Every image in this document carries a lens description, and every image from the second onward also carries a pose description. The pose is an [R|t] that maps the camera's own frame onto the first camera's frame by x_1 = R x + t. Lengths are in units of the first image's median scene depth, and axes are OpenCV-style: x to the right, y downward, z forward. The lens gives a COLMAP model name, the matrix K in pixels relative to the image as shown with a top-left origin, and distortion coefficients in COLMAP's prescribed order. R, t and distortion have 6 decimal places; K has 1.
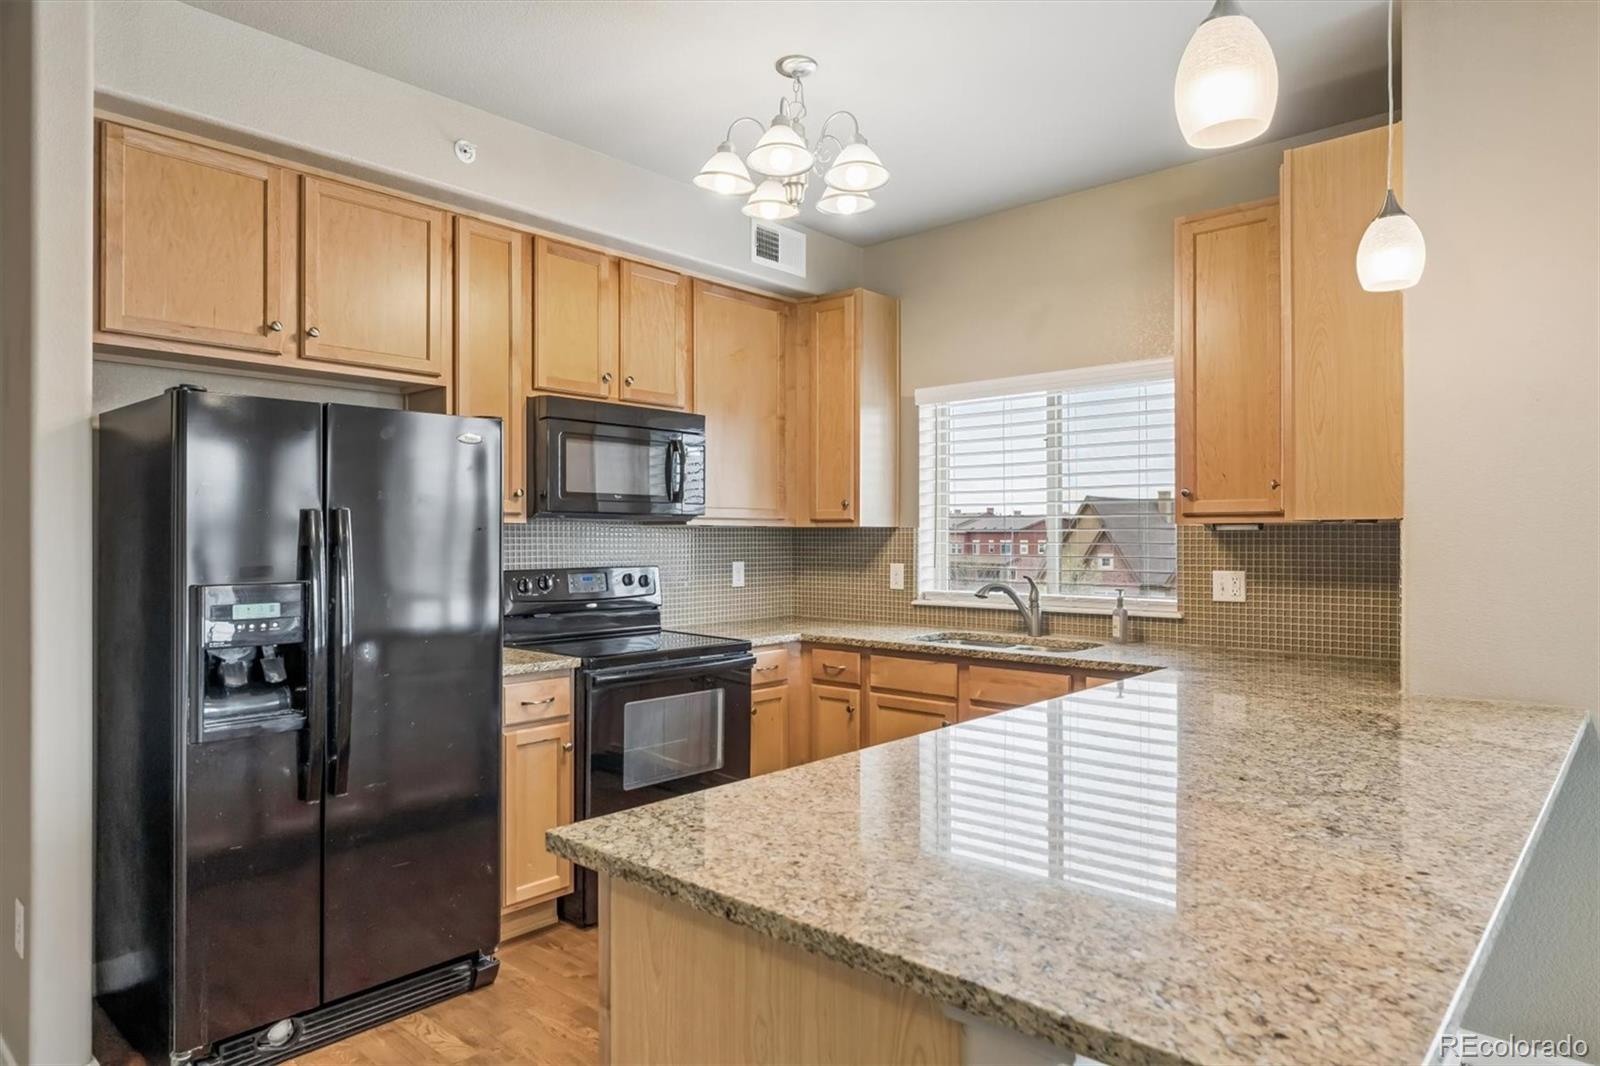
lens RADIAL K [[964.8, 0, 787.0], [0, 964.8, 537.9], [0, 0, 1]] dist [-0.001327, -0.002455]
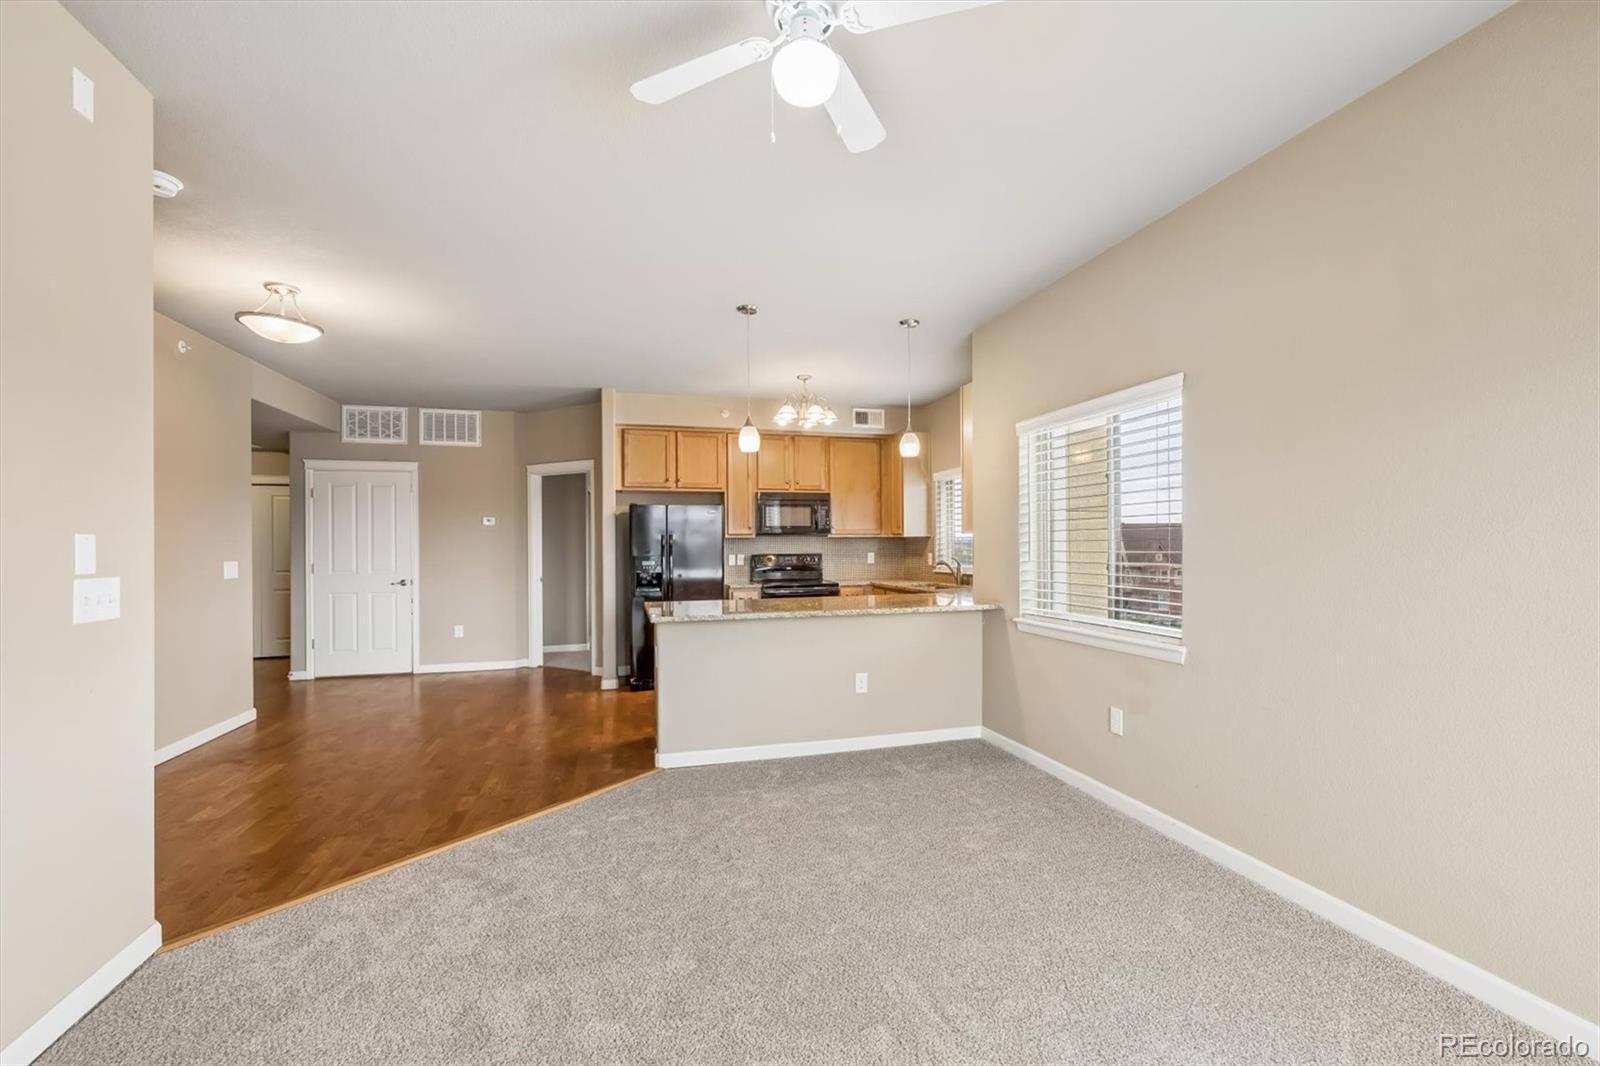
lens RADIAL K [[685.3, 0, 806.9], [0, 685.3, 539.1], [0, 0, 1]] dist [-0.004089, 0.001036]
pose [[0.839260, -0.010901, -0.543622, 0.970957], [0.007725, 0.999937, -0.008126, 0.006392], [0.543676, 0.002620, 0.839291, -0.605427]]
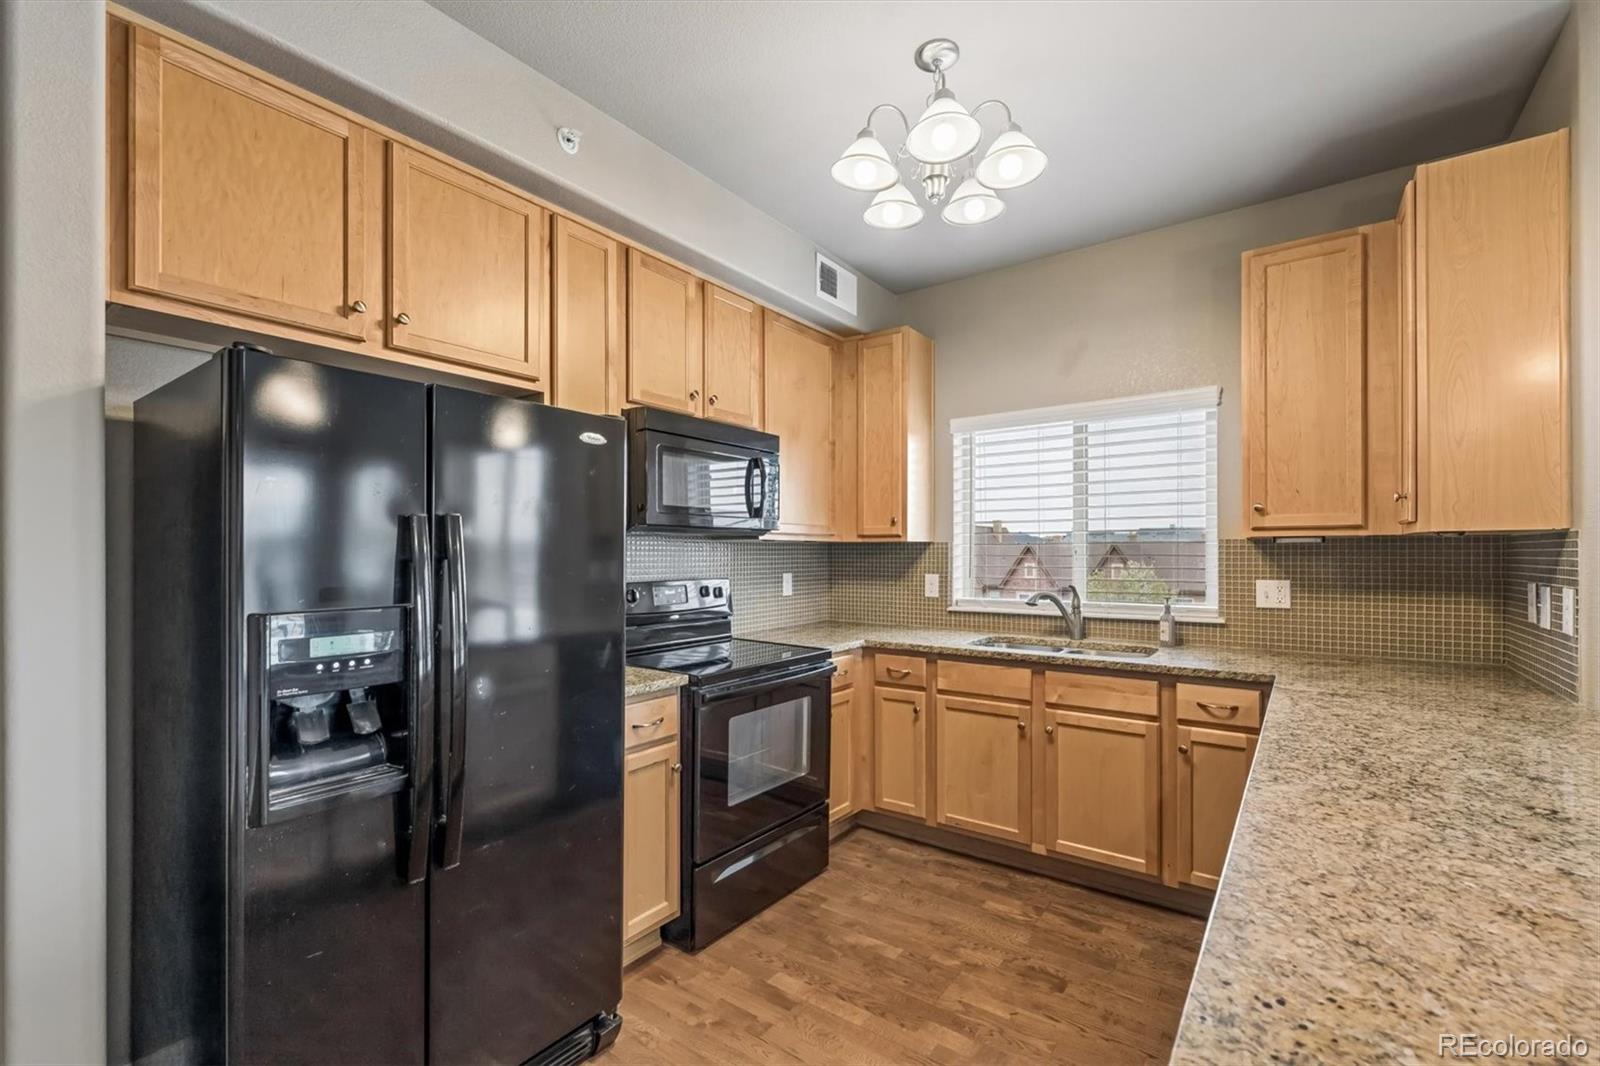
lens RADIAL K [[685.3, 0, 792.9], [0, 685.3, 553.6], [0, 0, 1]] dist [-0.004089, 0.001036]
pose [[0.994496, -0.002849, 0.104739, -0.176647], [0.002855, 0.999996, 0.000092, 0.002413], [-0.104739, 0.000207, 0.994500, 0.296581]]
